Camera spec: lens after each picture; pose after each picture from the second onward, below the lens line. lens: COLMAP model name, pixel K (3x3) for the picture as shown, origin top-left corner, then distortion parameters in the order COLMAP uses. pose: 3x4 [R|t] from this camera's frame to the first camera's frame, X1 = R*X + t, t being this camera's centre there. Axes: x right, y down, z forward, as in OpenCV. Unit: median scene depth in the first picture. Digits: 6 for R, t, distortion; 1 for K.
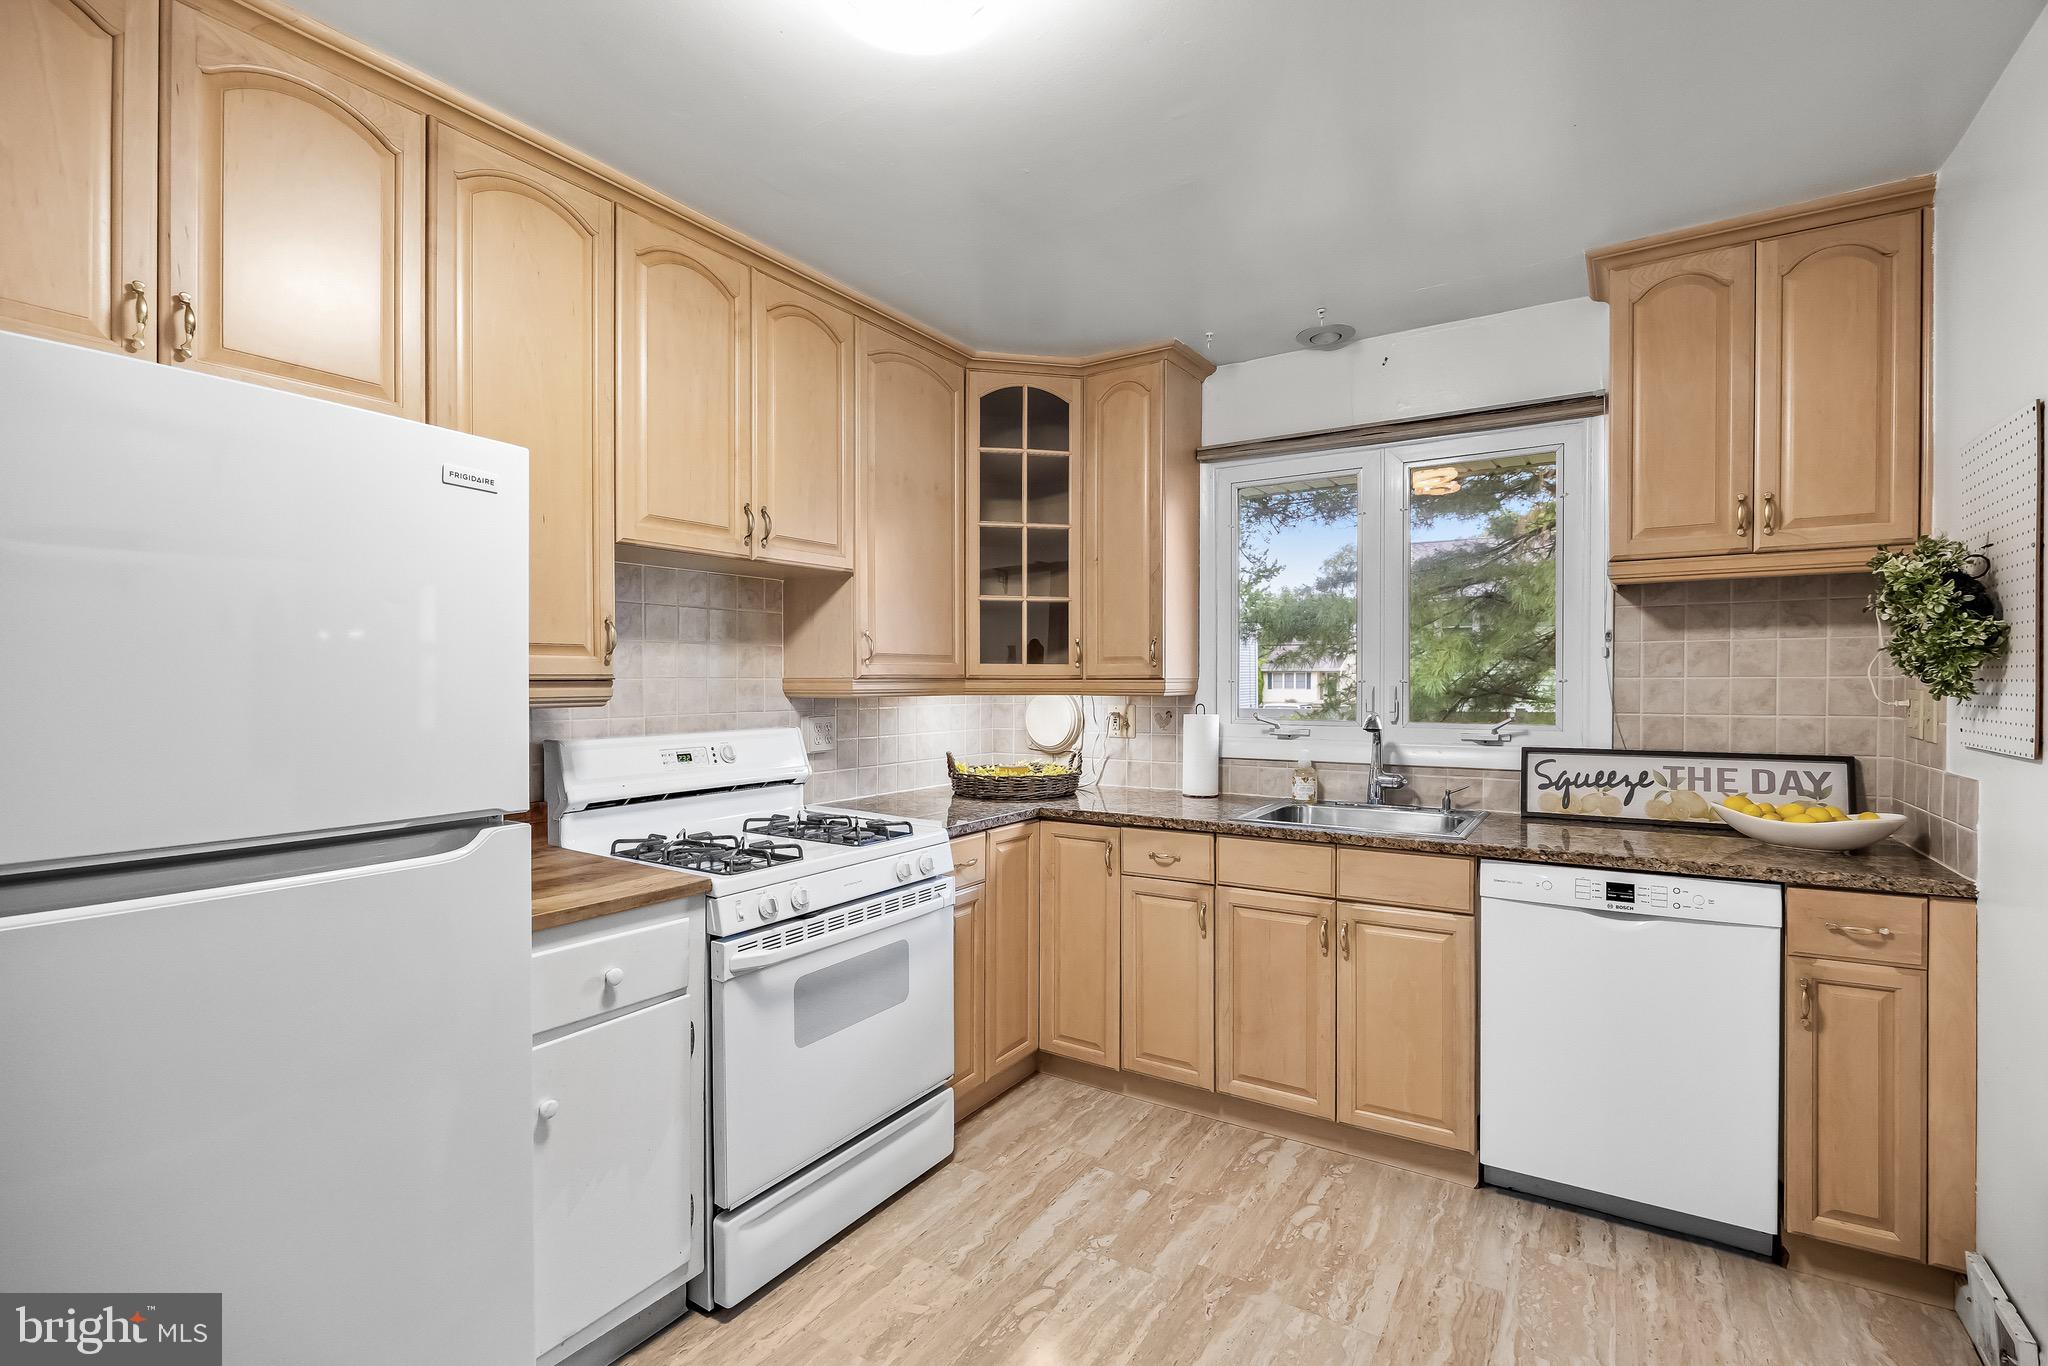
lens RADIAL K [[924.6, 0, 1027.1], [0, 924.6, 680.7], [0, 0, 1]] dist [-0.010967, 0.000890]
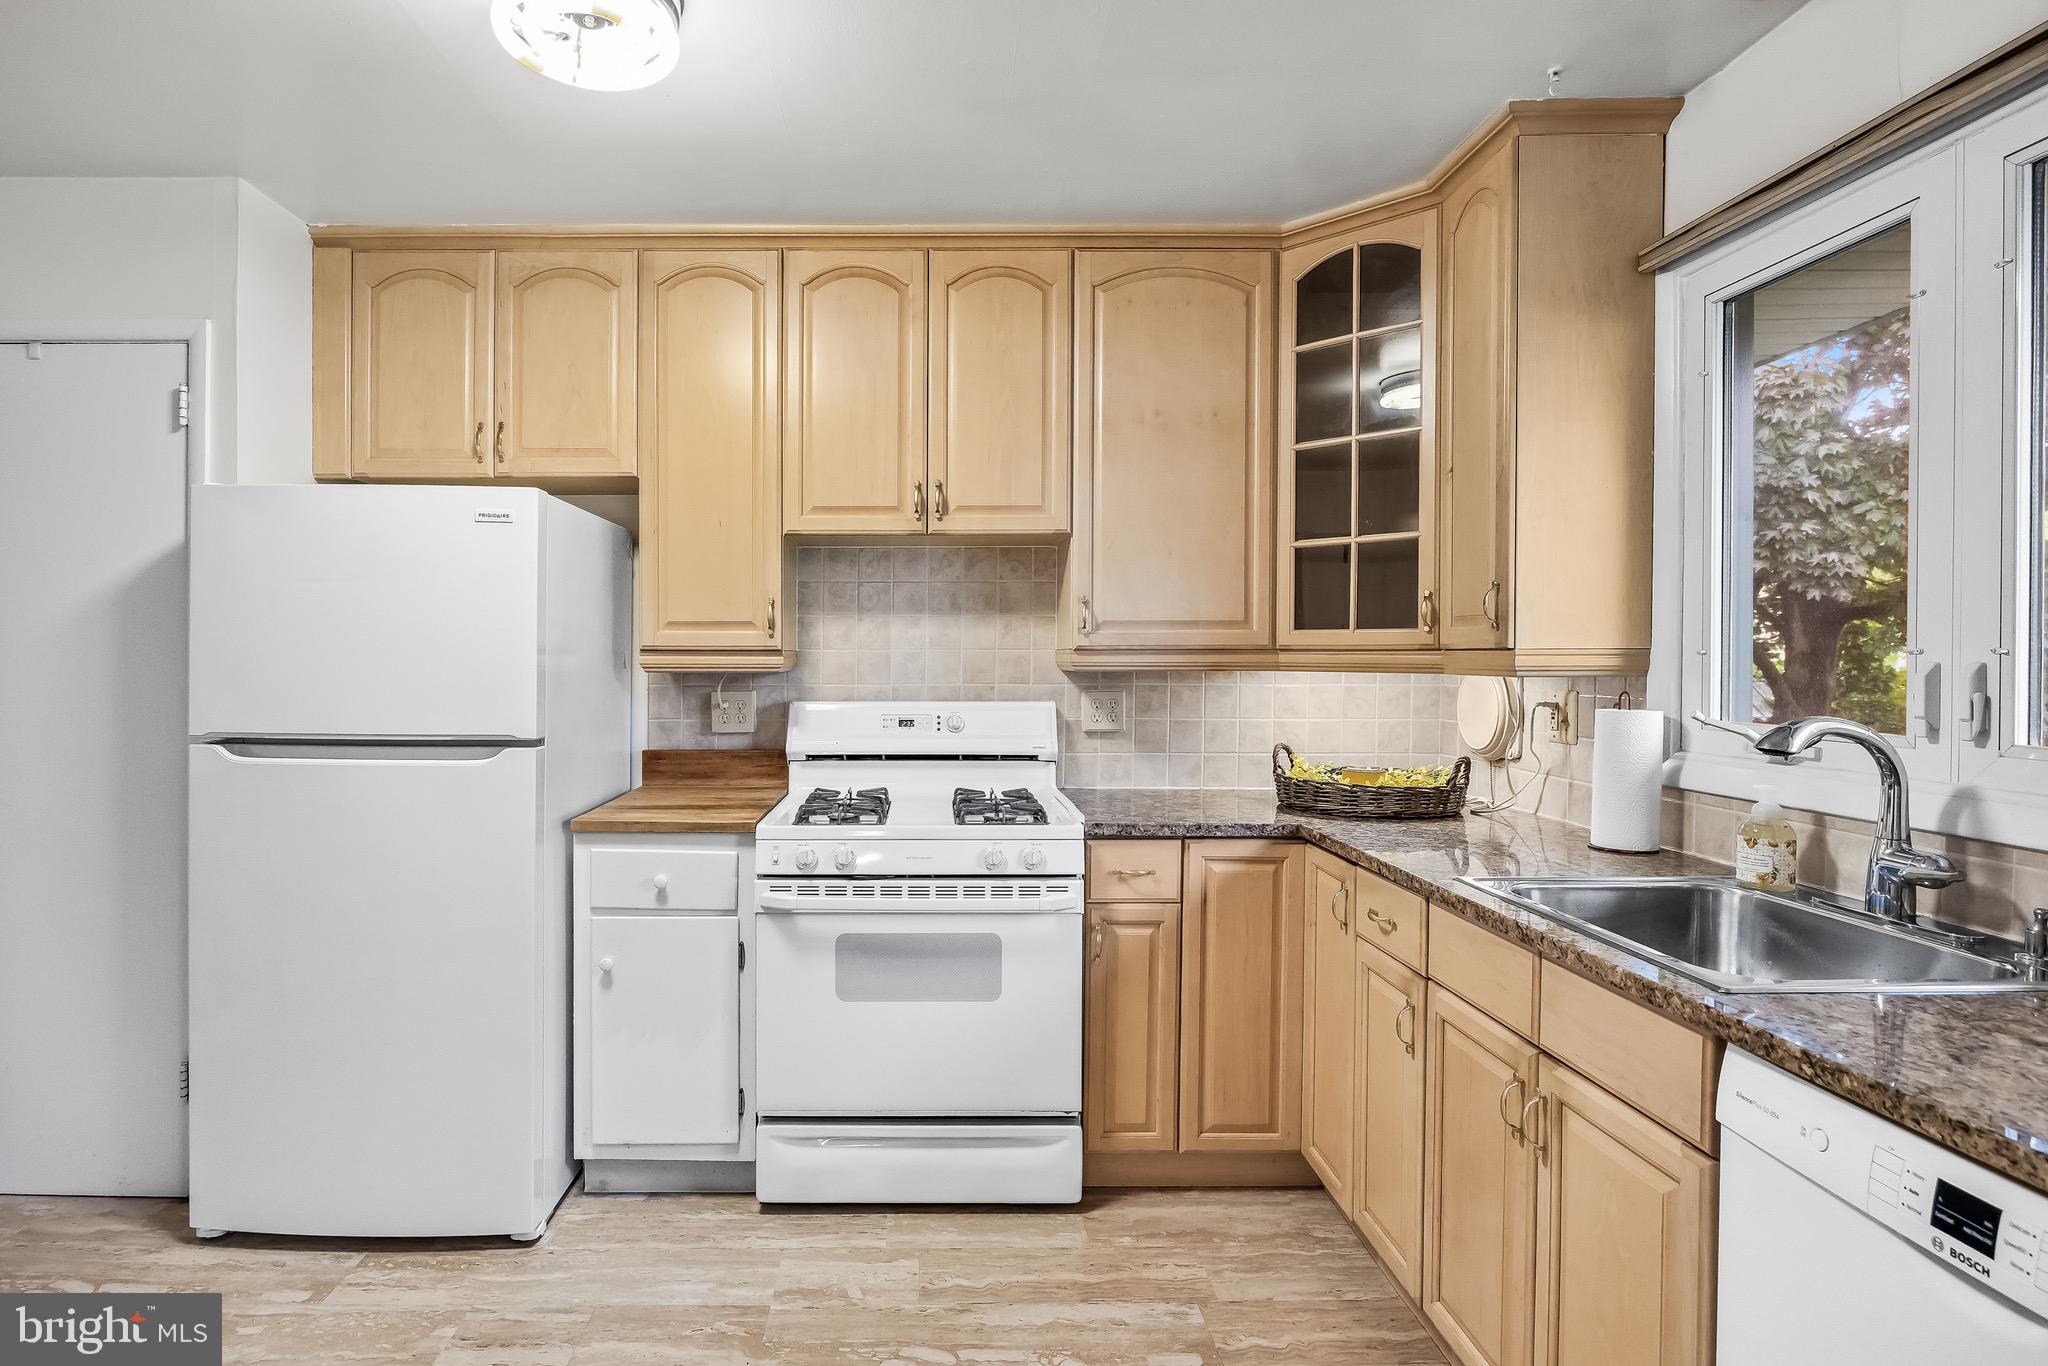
lens RADIAL K [[1032.7, 0, 920.4], [0, 1032.7, 656.5], [0, 0, 1]] dist [-0.013538, -0.001782]
pose [[0.538890, 0.002367, -0.842373, 0.655619], [-0.002527, 0.999996, 0.001194, 0.004159], [0.842372, 0.001485, 0.538894, 0.368155]]
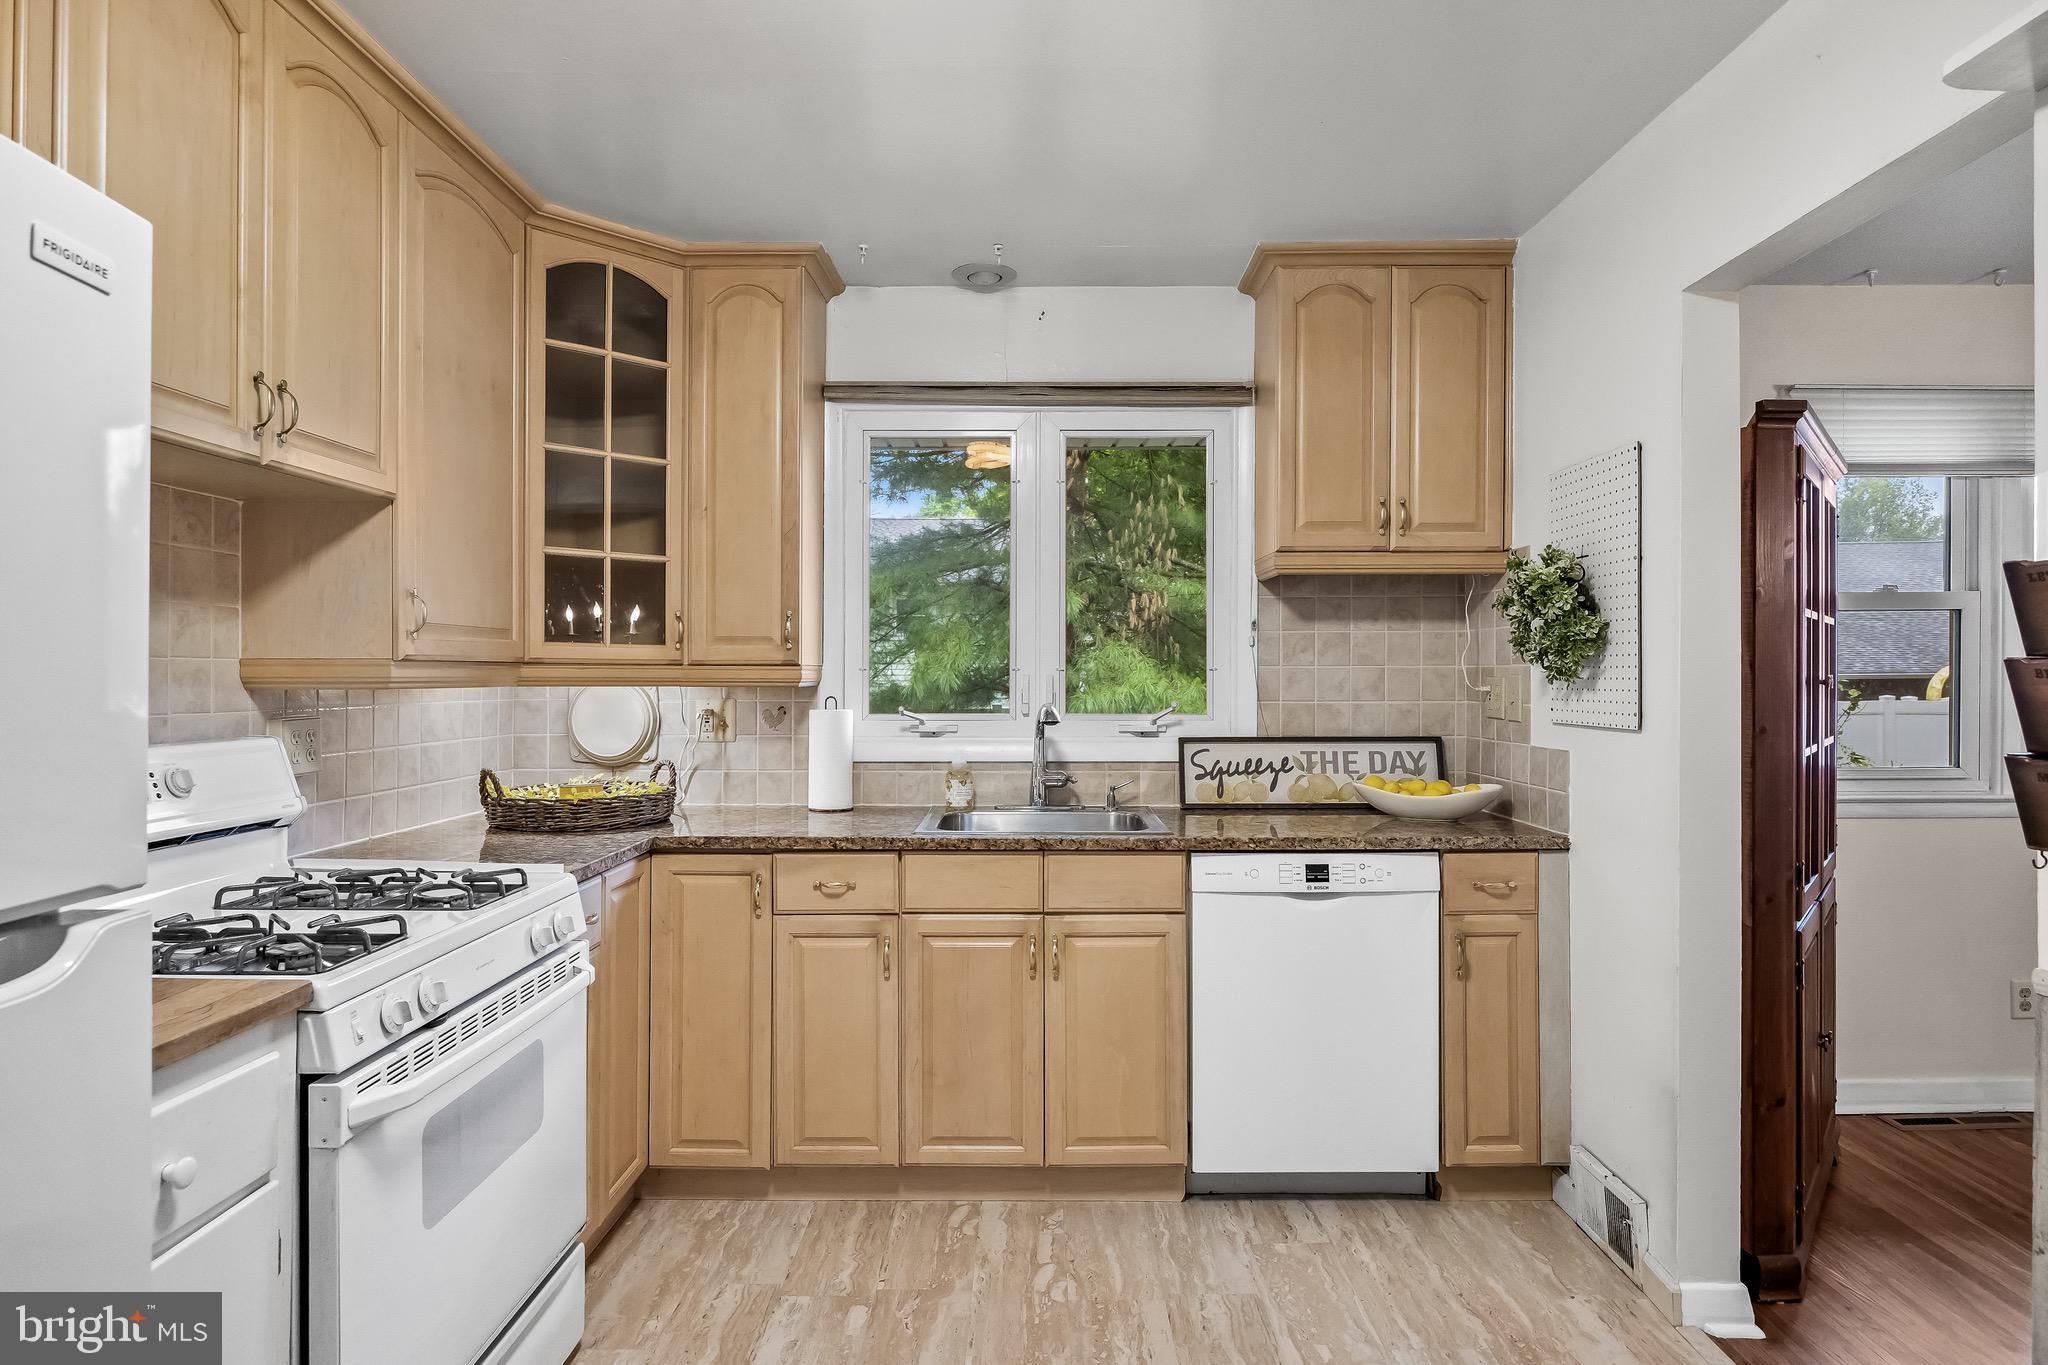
lens RADIAL K [[1128.9, 0, 1027.1], [0, 1128.9, 664.5], [0, 0, 1]] dist [-0.000383, -0.002400]
pose [[0.845013, 0.007510, 0.534692, -0.263690], [-0.002085, 0.999940, -0.010749, 0.009589], [-0.534741, 0.007968, 0.844978, 0.090969]]
